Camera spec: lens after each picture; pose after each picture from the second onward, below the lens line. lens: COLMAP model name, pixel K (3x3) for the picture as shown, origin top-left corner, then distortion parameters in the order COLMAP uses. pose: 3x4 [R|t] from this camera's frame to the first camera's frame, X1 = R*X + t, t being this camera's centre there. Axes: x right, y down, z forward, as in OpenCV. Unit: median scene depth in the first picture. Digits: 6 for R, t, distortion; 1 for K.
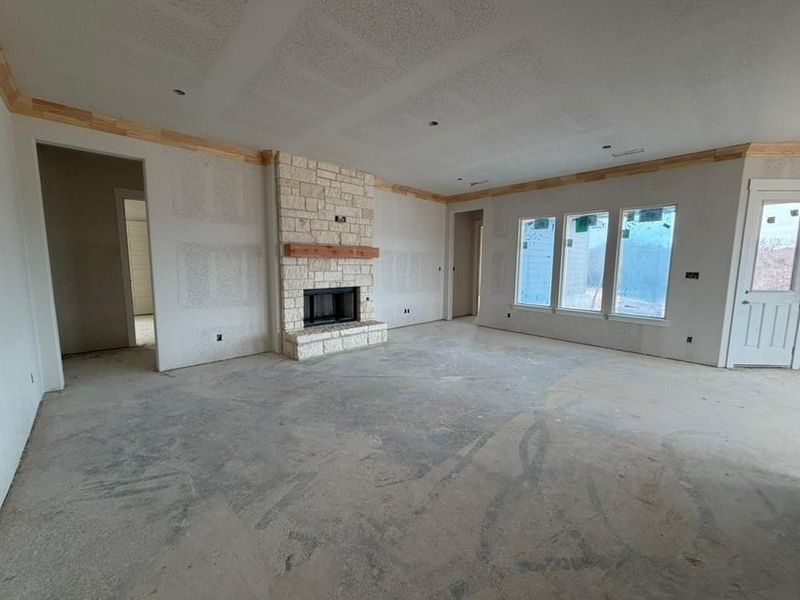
lens RADIAL K [[320.5, 0, 400.0], [0, 320.5, 300.0], [0, 0, 1]] dist [-0.001186, -0.000081]
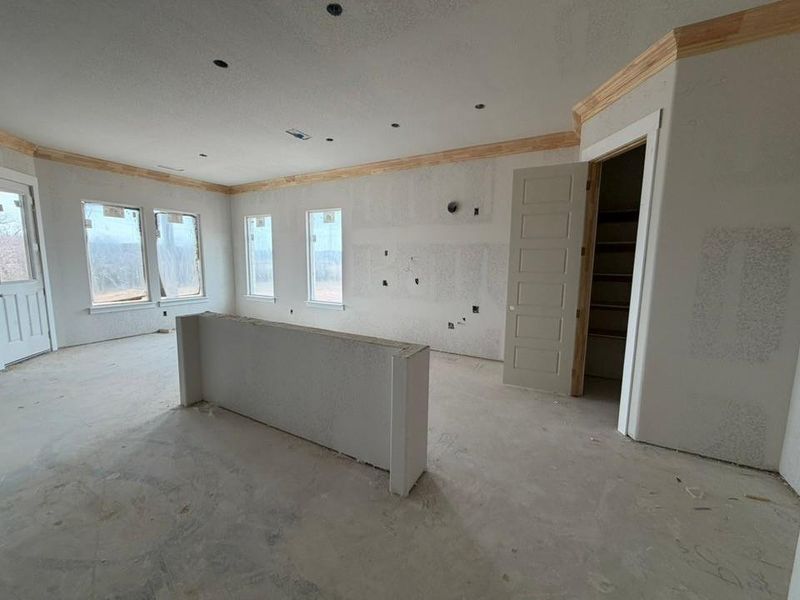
lens RADIAL K [[320.5, 0, 400.0], [0, 320.5, 300.0], [0, 0, 1]] dist [-0.001186, -0.000081]
pose [[-0.300461, -0.132954, 0.944482, -0.107416], [0.096507, 0.980917, 0.168784, -0.020198], [-0.948899, 0.141862, -0.281897, 0.153434]]
